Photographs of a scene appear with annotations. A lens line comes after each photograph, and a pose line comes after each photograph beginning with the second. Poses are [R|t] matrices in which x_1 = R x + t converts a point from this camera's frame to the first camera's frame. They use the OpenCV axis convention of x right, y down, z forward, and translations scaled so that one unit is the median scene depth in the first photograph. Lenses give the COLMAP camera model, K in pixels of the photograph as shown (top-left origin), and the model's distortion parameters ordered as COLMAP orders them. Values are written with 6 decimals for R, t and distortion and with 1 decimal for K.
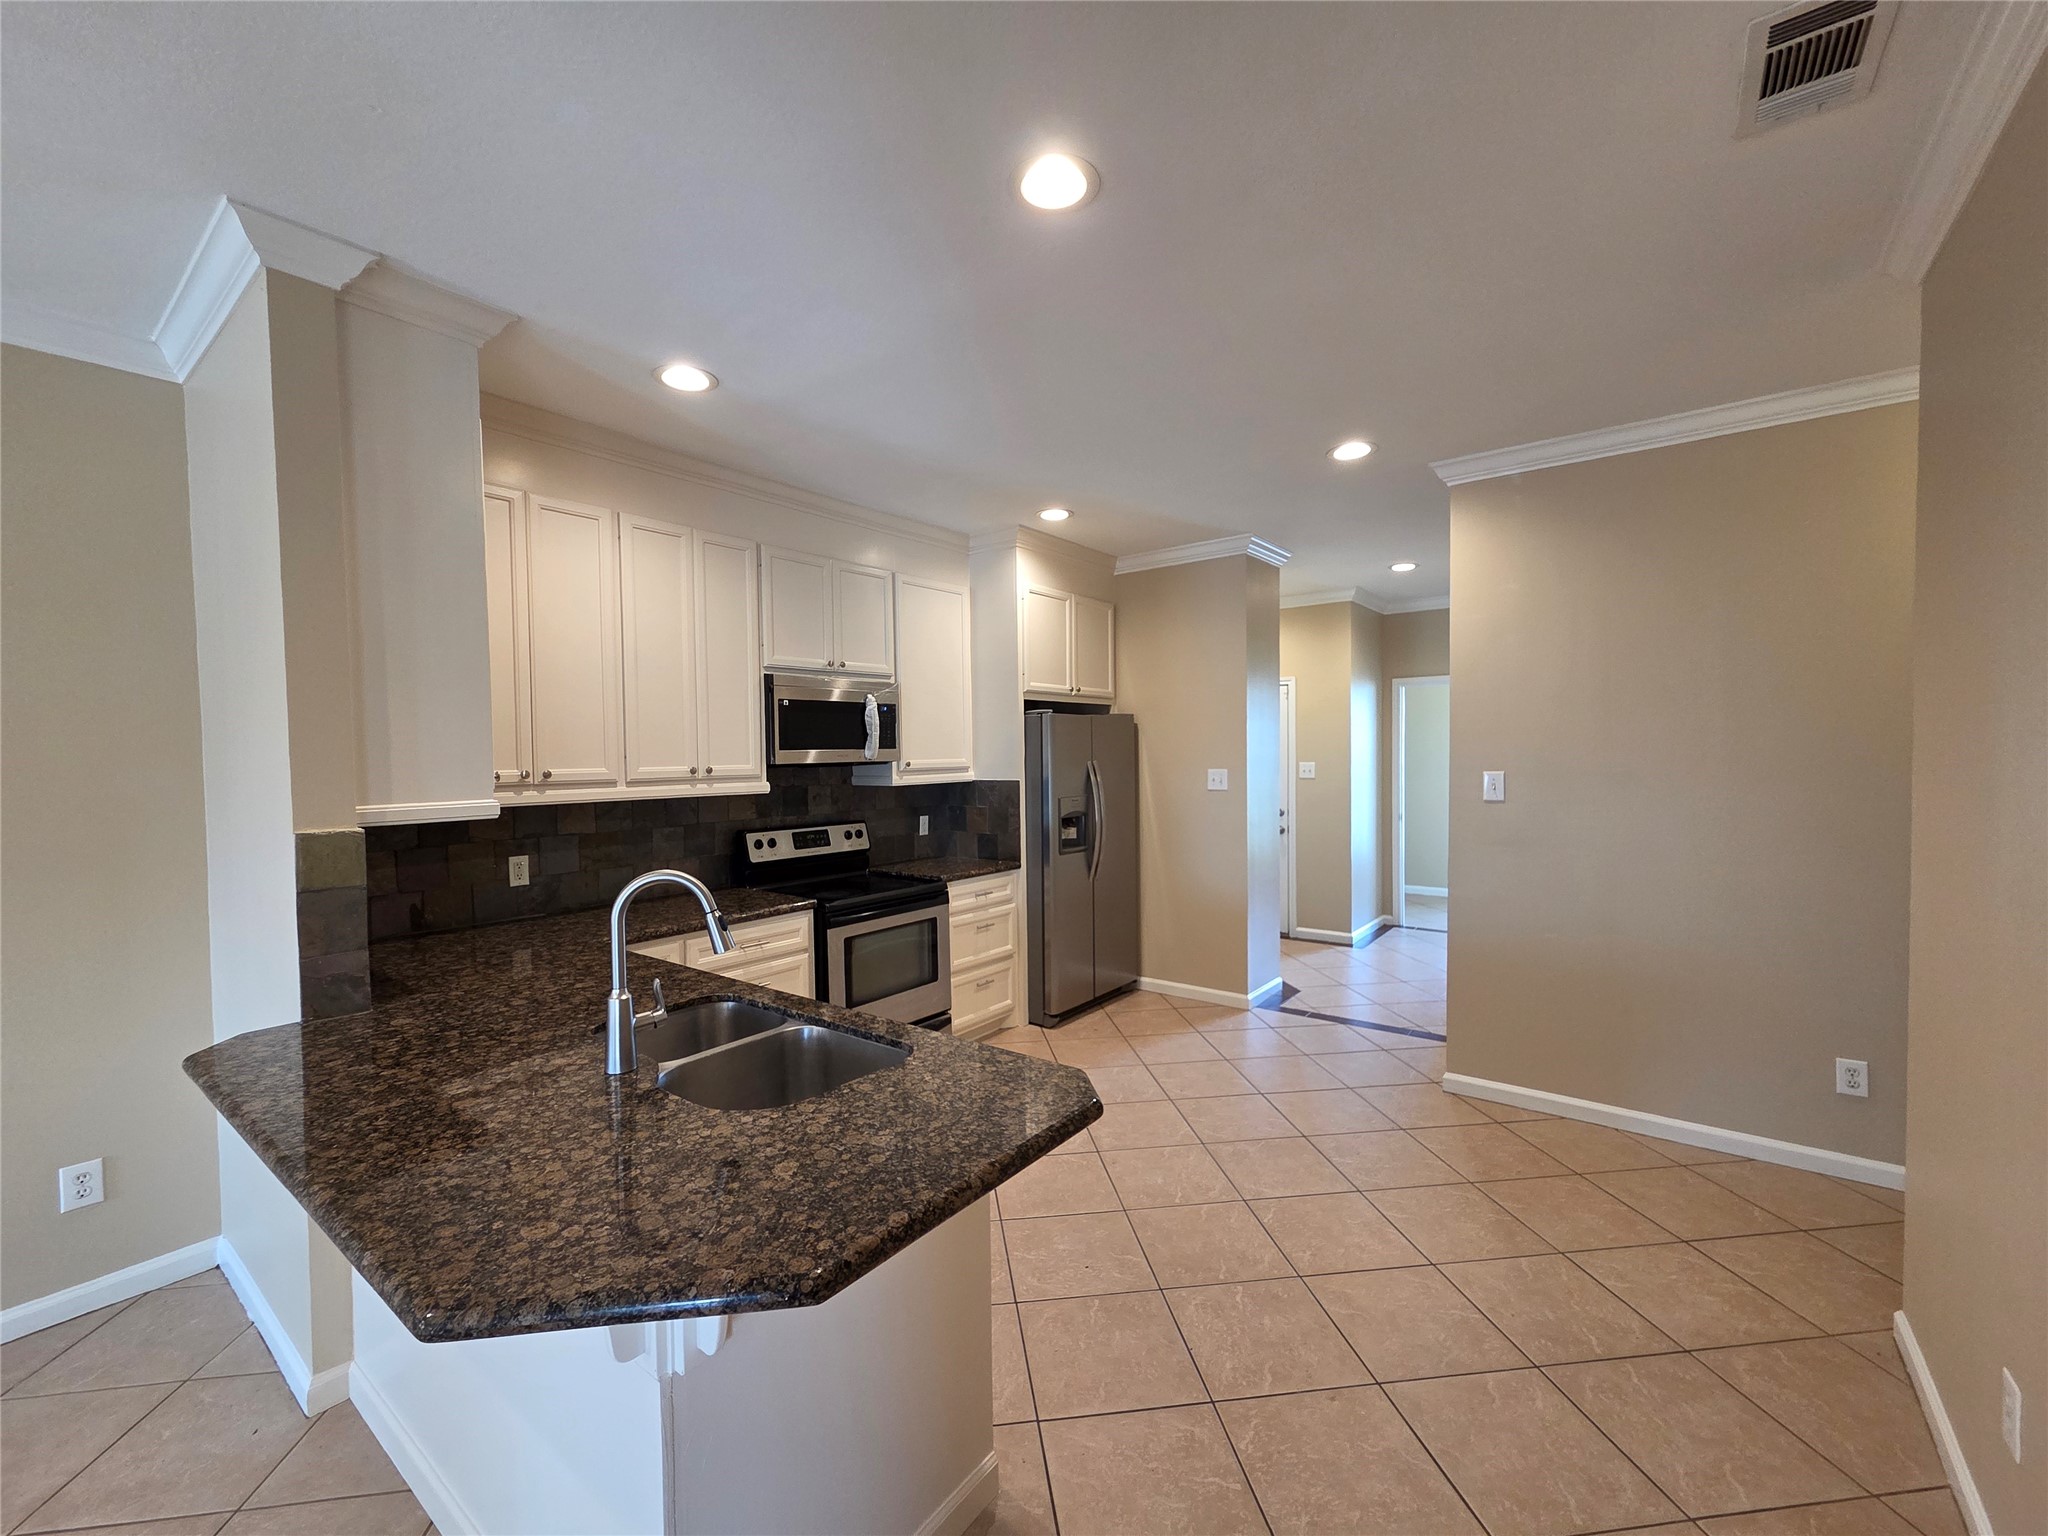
lens RADIAL K [[842.3, 0, 1010.4], [0, 842.3, 776.8], [0, 0, 1]] dist [0.001706, 0.000373]
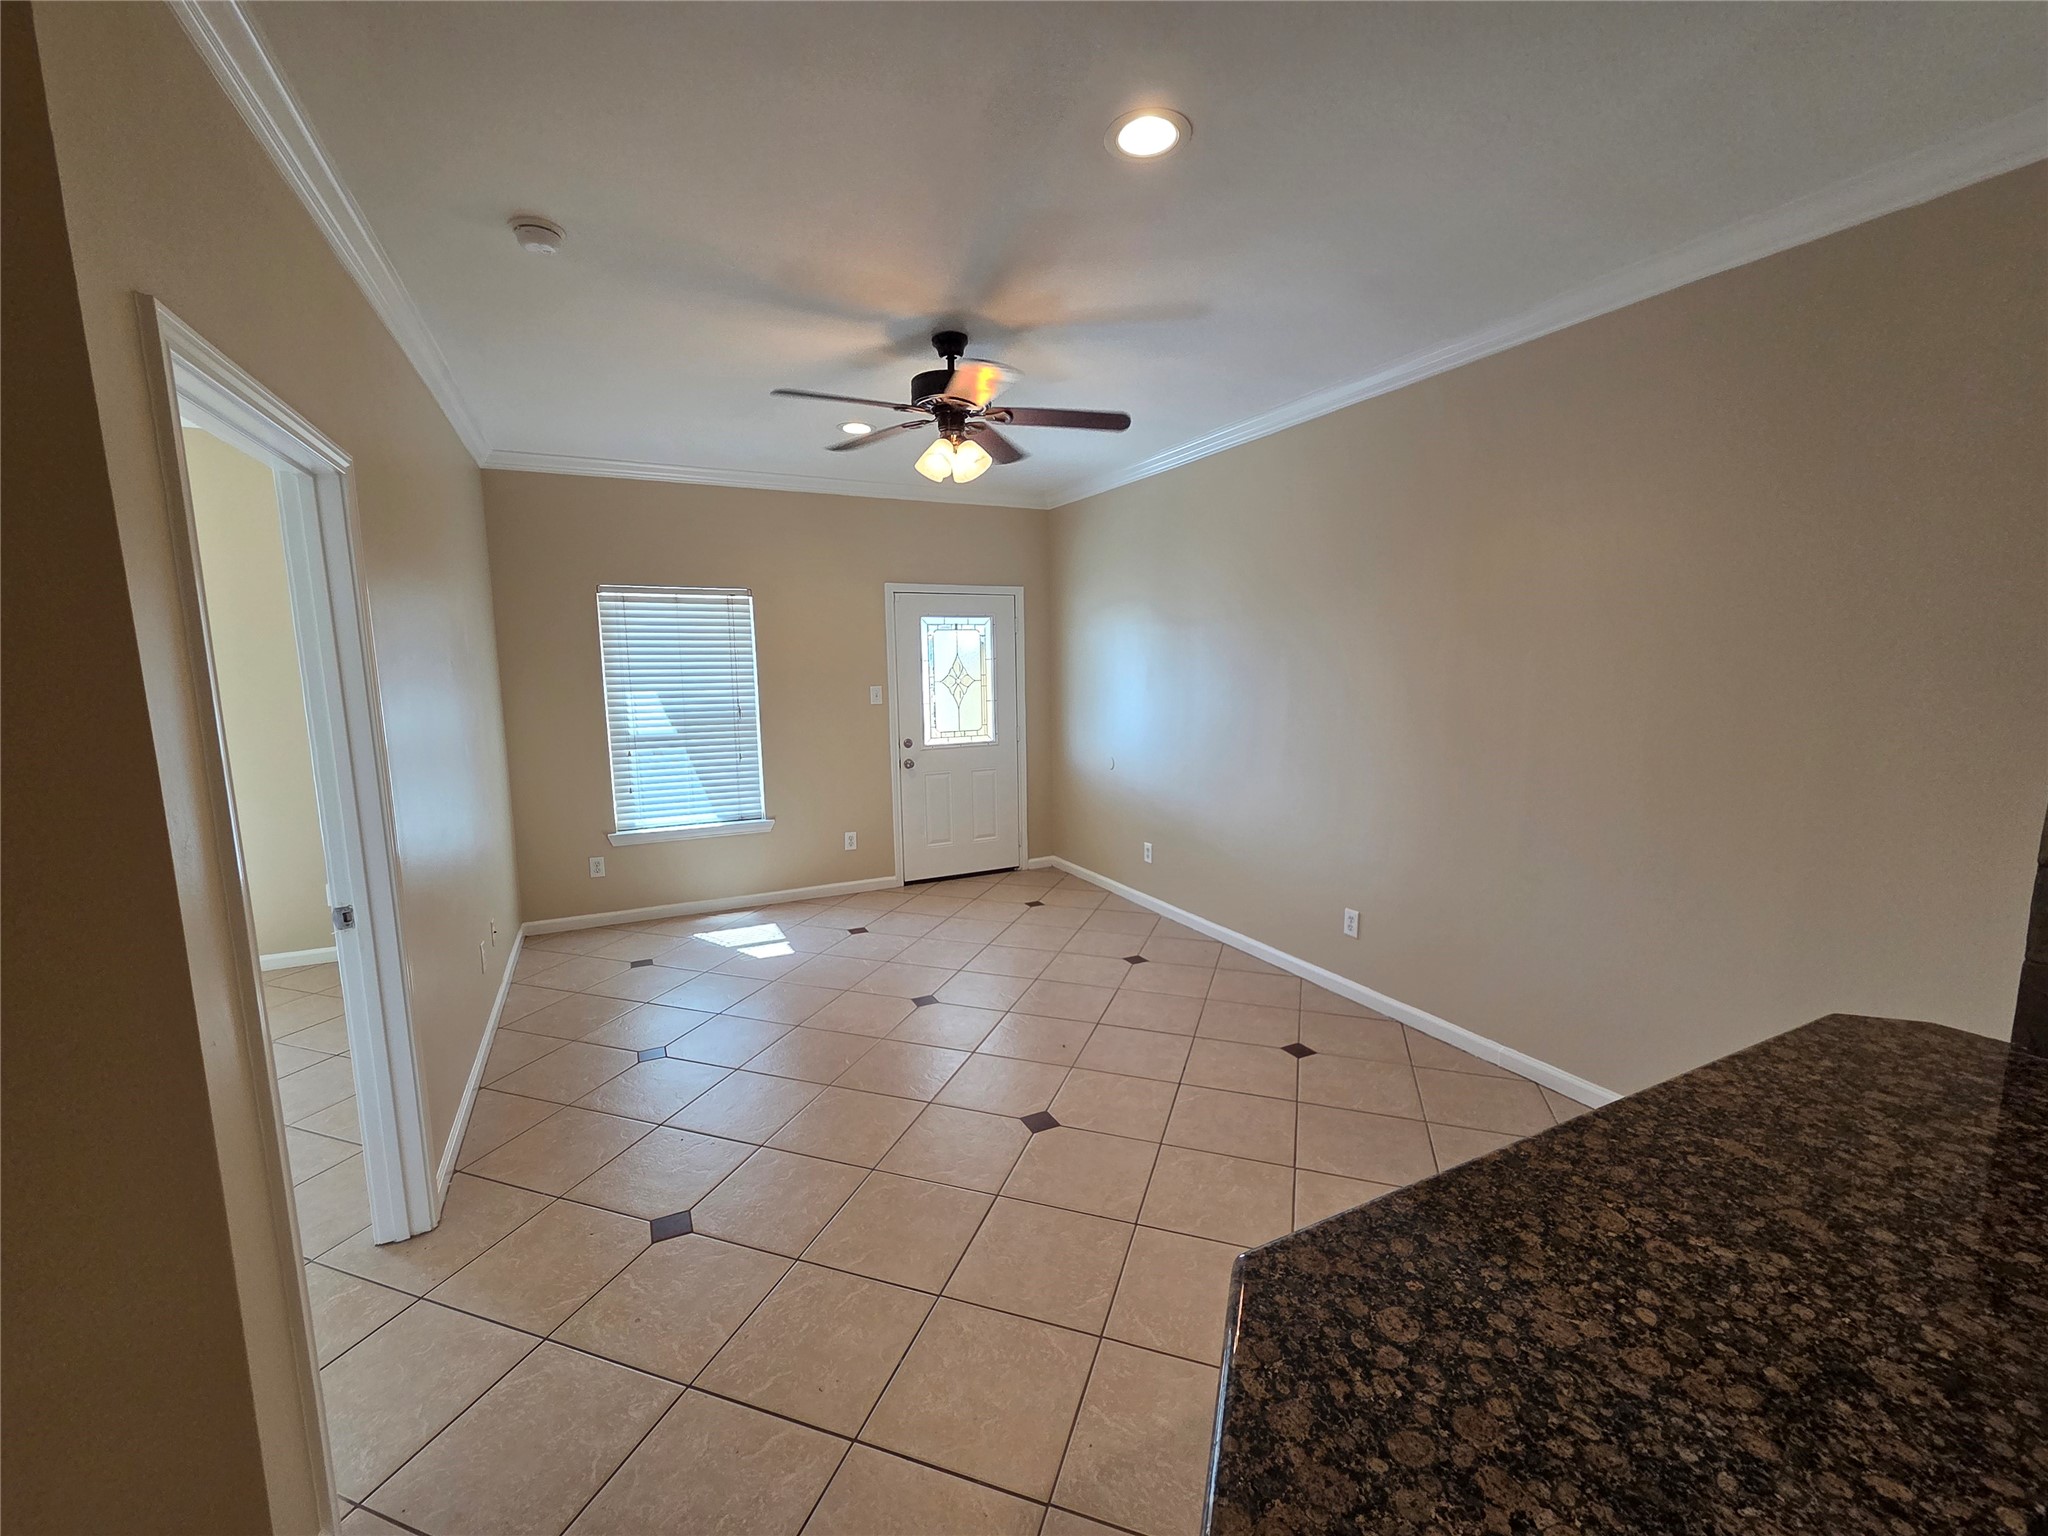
lens RADIAL K [[842.3, 0, 1013.9], [0, 842.3, 774.0], [0, 0, 1]] dist [0.001706, 0.000373]
pose [[-0.438236, 0.136174, -0.888485, 0.049234], [-0.008720, 0.987767, 0.155692, -0.014794], [0.898818, 0.075978, -0.431688, 0.258305]]
